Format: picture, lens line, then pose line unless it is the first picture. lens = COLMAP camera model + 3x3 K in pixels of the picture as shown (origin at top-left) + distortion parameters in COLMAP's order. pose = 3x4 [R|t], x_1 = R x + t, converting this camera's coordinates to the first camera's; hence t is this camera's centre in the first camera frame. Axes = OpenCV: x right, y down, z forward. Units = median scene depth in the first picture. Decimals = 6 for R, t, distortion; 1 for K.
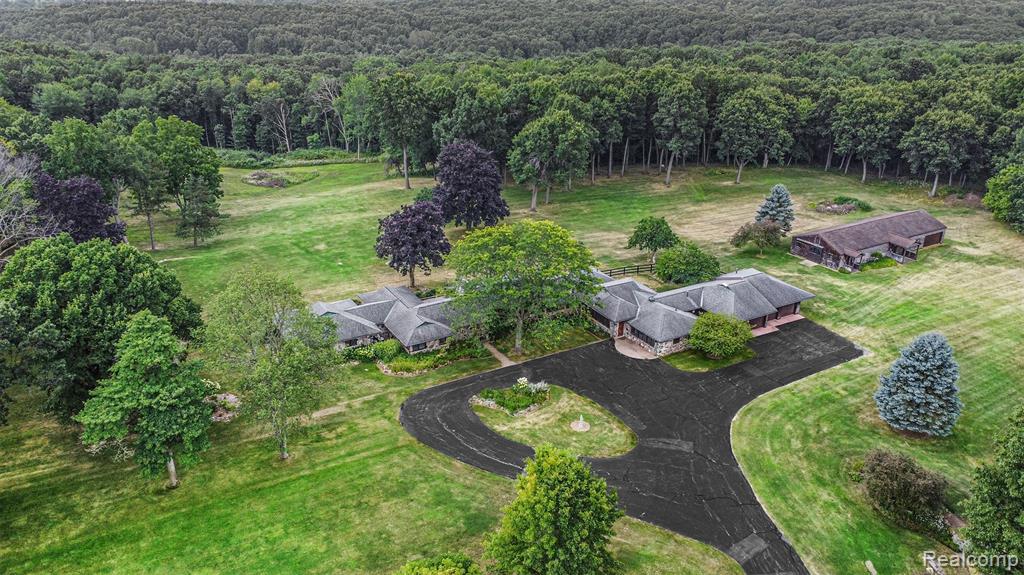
lens RADIAL K [[743.0, 0, 512.0], [0, 743.0, 287.5], [0, 0, 1]] dist [-0.001034, -0.000521]
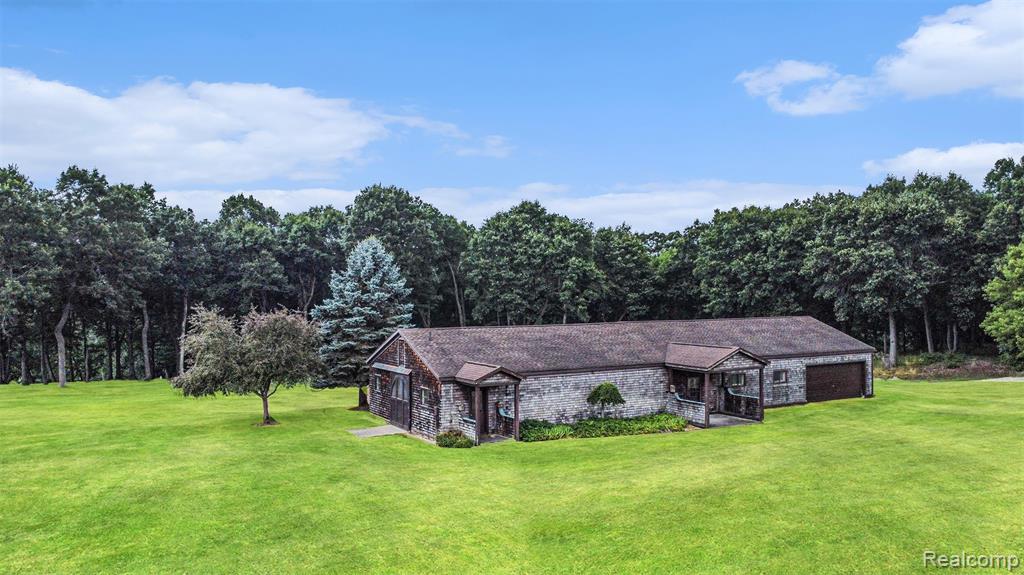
lens RADIAL K [[743.0, 0, 512.0], [0, 743.0, 287.5], [0, 0, 1]] dist [-0.001034, -0.000521]
pose [[0.997972, -0.031209, -0.055473, 0.355165], [0.005184, 0.908496, -0.417861, 0.029590], [0.063437, 0.416726, 0.906816, 0.538923]]
